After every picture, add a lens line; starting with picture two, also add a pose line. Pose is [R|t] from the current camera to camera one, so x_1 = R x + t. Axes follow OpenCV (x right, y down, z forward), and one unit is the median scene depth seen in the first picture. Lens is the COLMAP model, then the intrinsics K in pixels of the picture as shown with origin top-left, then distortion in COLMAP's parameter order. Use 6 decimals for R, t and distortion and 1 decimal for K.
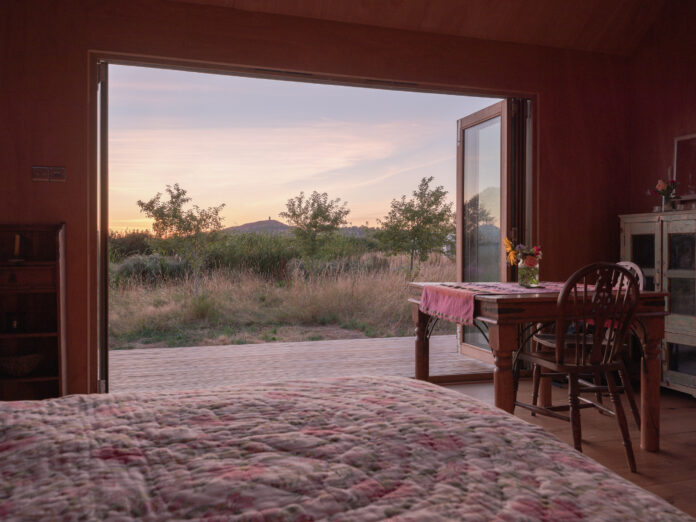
lens RADIAL K [[617.9, 0, 348.0], [0, 617.9, 261.0], [0, 0, 1]] dist [0.145622, -0.223060]
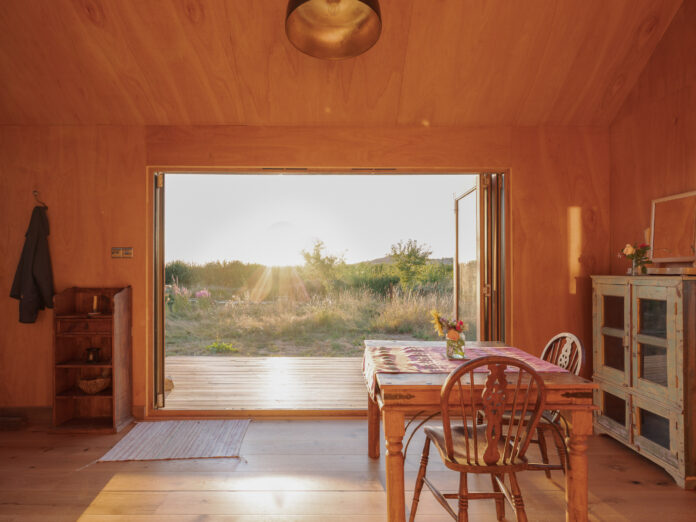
lens RADIAL K [[374.7, 0, 348.0], [0, 374.7, 271.1], [0, 0, 1]] dist [0.020689, -0.000359]
pose [[0.949615, 0.001687, -0.313413, 0.105439], [-0.004603, 0.999953, -0.008564, -0.031939], [0.313384, 0.009575, 0.949578, 0.116337]]
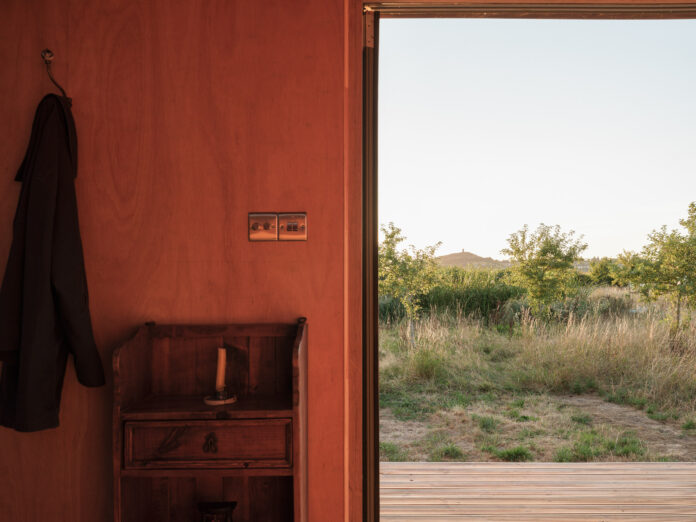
lens RADIAL K [[560.9, 0, 348.0], [0, 560.9, 261.0], [0, 0, 1]] dist [0.118086, -0.149688]
pose [[0.956501, -0.013763, -0.291403, -0.097959], [0.001108, 0.999051, -0.043548, -0.031194], [0.291726, 0.041331, 0.955609, 0.198130]]
